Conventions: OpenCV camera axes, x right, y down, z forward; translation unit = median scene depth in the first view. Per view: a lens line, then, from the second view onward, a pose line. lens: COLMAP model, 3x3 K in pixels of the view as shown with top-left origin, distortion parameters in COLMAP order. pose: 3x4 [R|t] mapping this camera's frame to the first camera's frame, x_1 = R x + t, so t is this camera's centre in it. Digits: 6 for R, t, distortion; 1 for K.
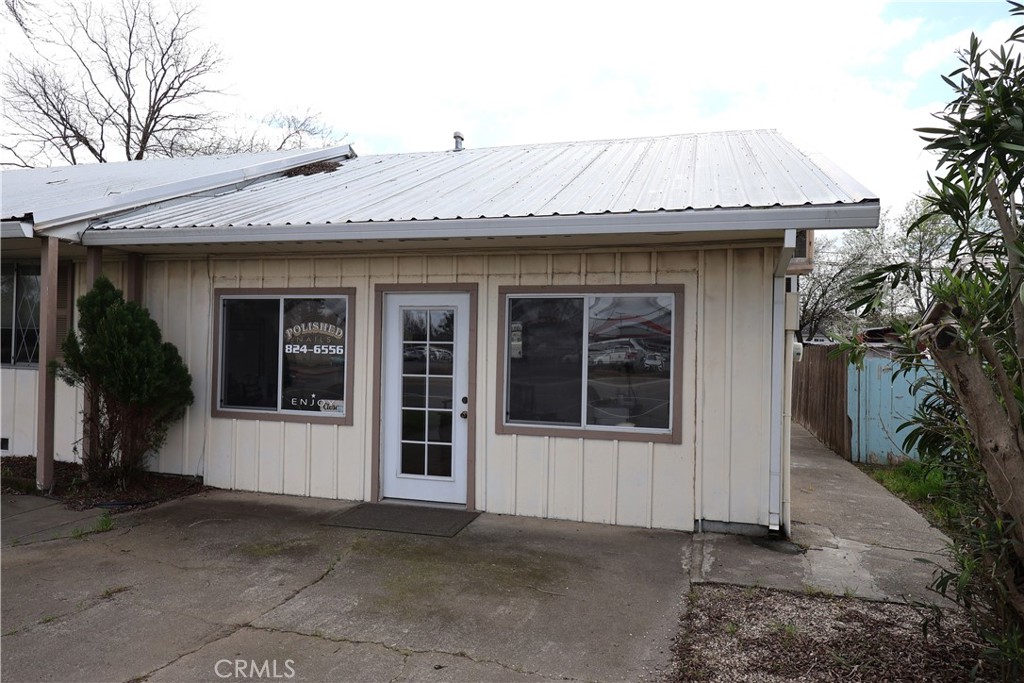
lens RADIAL K [[655.6, 0, 512.1], [0, 655.6, 387.6], [0, 0, 1]] dist [0.041332, 0.001155]
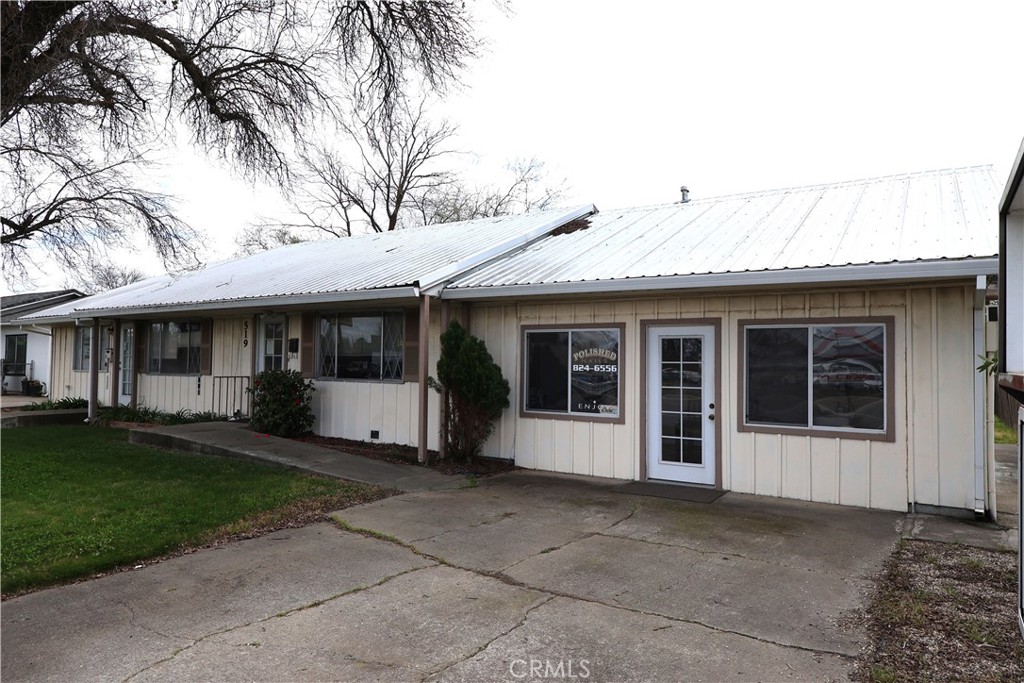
lens RADIAL K [[682.7, 0, 513.4], [0, 682.7, 358.5], [0, 0, 1]] dist [0.008764, 0.002441]
pose [[0.961950, -0.006523, -0.273149, -0.079448], [-0.014331, 0.997134, -0.074282, 0.031119], [0.272850, 0.075370, 0.959100, -0.432066]]
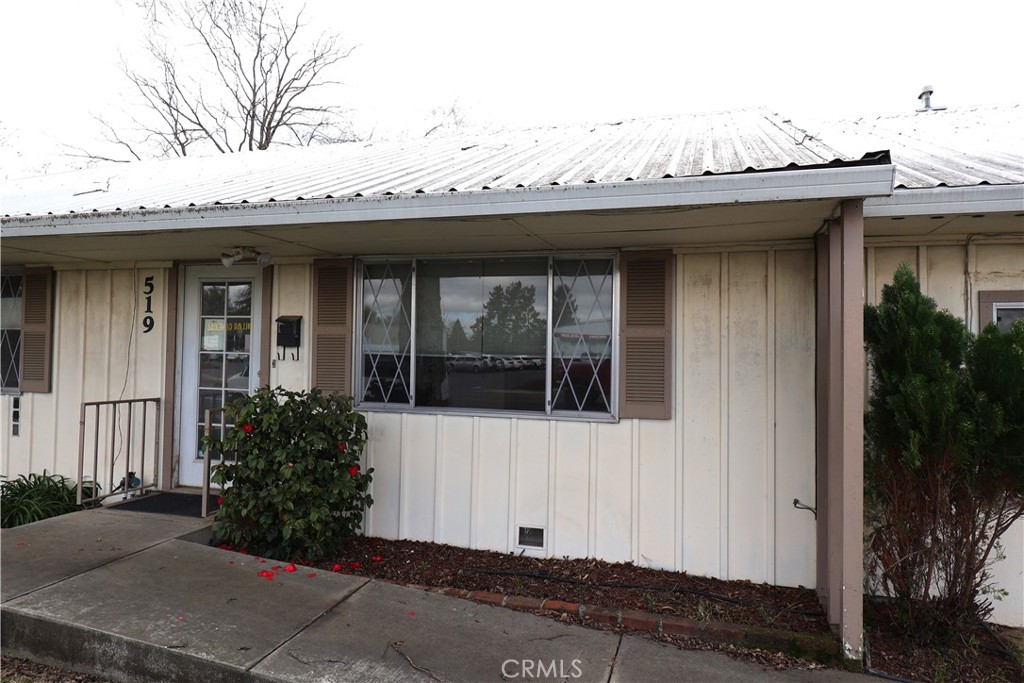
lens RADIAL K [[673.4, 0, 512.4], [0, 673.4, 354.0], [0, 0, 1]] dist [-0.000638, 0.000345]
pose [[0.999858, 0.000416, 0.016819, -1.025234], [0.000703, 0.997790, -0.066445, -0.063606], [-0.016810, 0.066447, 0.997648, 0.483237]]
